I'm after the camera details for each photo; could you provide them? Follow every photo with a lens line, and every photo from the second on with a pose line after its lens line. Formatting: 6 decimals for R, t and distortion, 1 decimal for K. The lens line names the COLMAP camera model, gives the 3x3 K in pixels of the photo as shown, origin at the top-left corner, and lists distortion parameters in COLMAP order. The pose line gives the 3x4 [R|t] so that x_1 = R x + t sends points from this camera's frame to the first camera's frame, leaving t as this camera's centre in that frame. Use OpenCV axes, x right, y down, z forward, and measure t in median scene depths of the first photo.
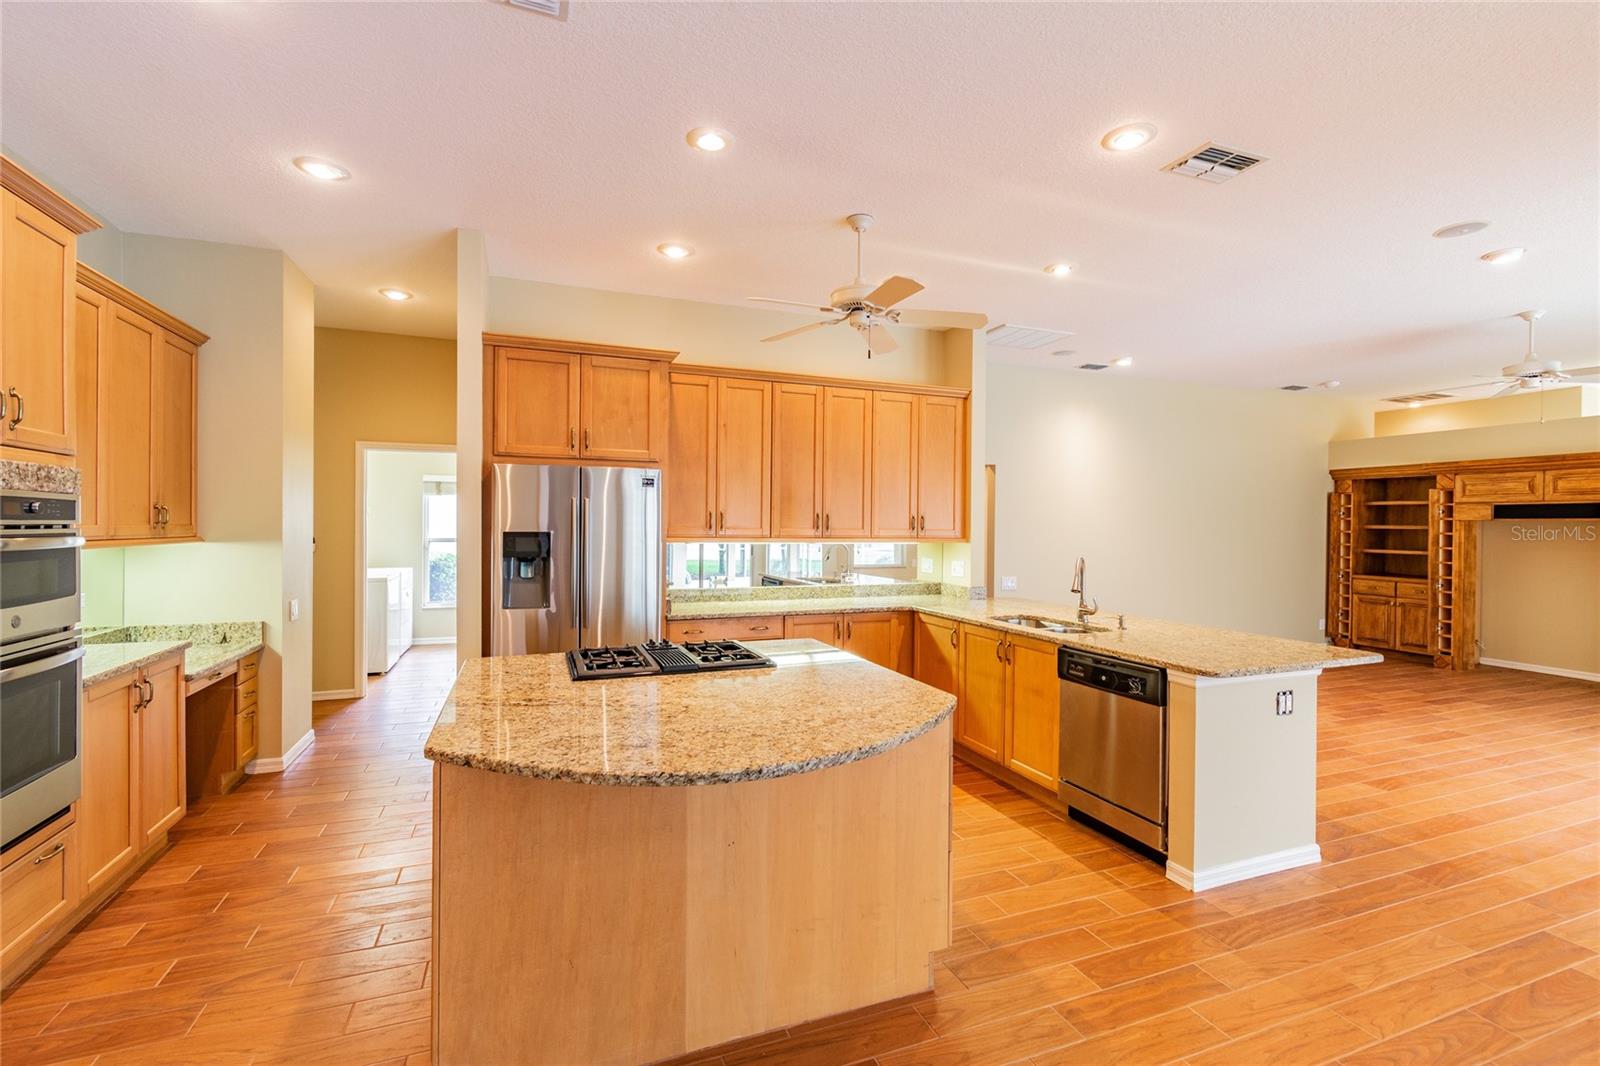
lens RADIAL K [[715.7, 0, 803.5], [0, 715.7, 526.1], [0, 0, 1]] dist [0.000603, -0.000989]
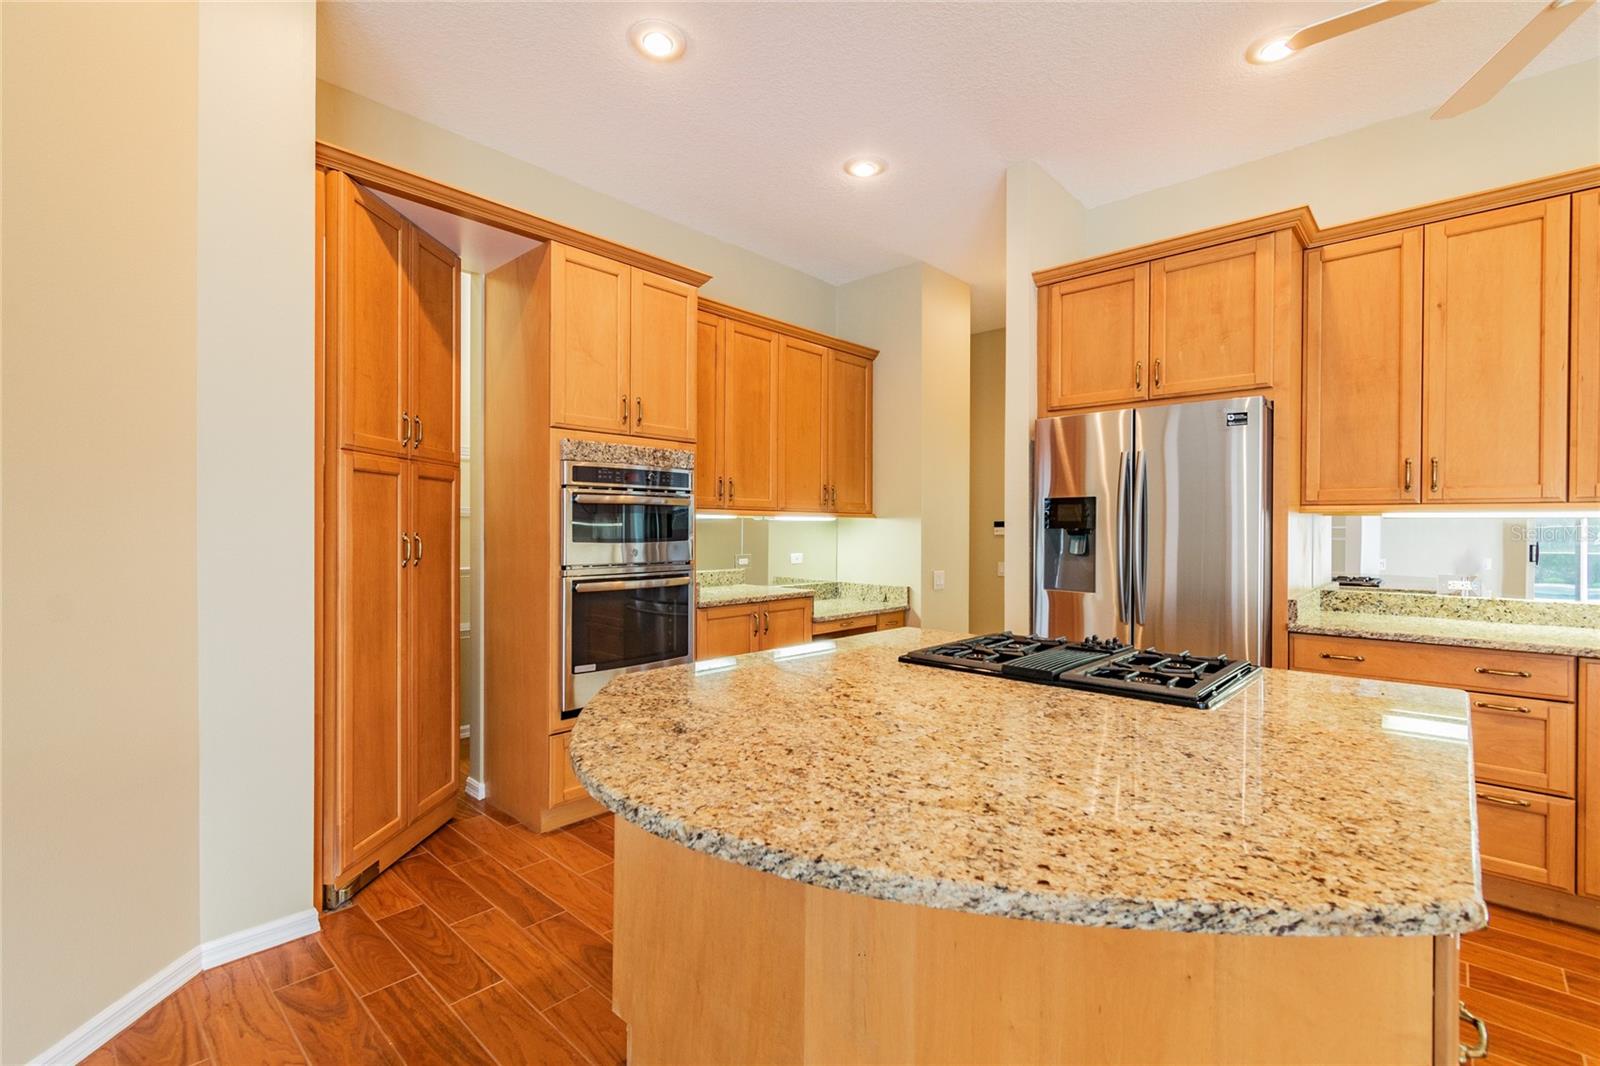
lens RADIAL K [[715.7, 0, 803.5], [0, 715.7, 526.1], [0, 0, 1]] dist [0.000603, -0.000989]
pose [[0.434125, -0.007435, -0.900822, 0.192188], [-0.003011, 0.999948, -0.009704, 0.043507], [0.900847, 0.006925, 0.434081, 0.321237]]
